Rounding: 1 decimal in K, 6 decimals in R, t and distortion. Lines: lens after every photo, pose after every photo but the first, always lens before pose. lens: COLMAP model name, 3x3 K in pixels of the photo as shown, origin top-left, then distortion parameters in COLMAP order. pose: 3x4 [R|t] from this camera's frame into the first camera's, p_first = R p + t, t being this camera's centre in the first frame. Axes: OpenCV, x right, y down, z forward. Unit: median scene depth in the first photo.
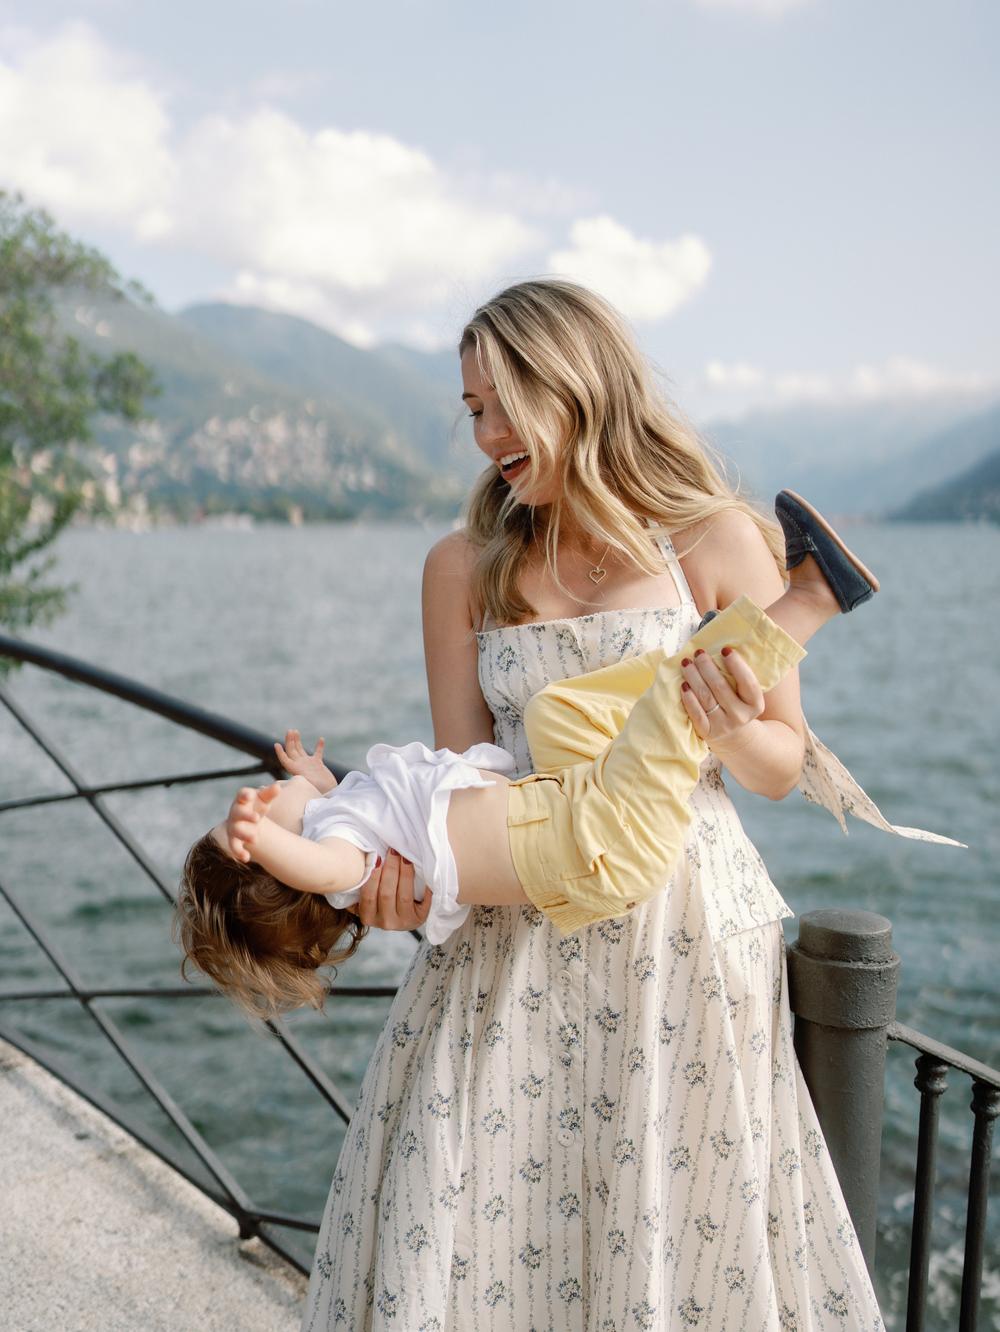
lens RADIAL K [[1341.5, 0, 498.4], [0, 1341.5, 587.1], [0, 0, 1]] dist [-0.015961, 0.001509]
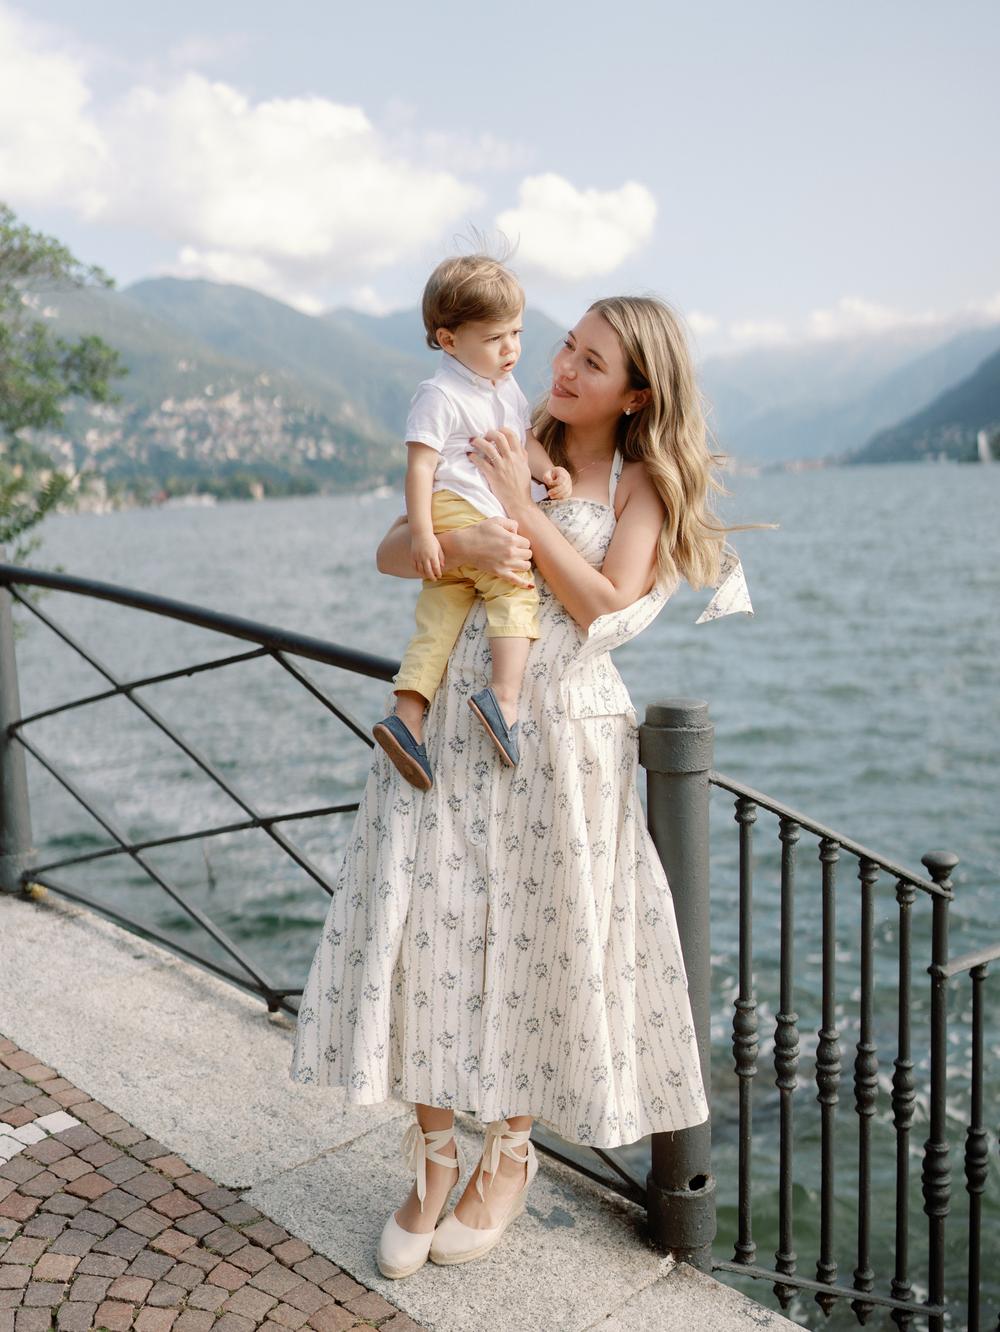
lens RADIAL K [[1487.8, 0, 500.0], [0, 1487.8, 666.0], [0, 0, 1]] dist [0.019439, 0.000596]
pose [[0.998196, -0.058975, 0.011230, 0.034782], [0.058176, 0.996405, 0.061582, 0.065843], [-0.014821, -0.060817, 0.998039, -0.417614]]
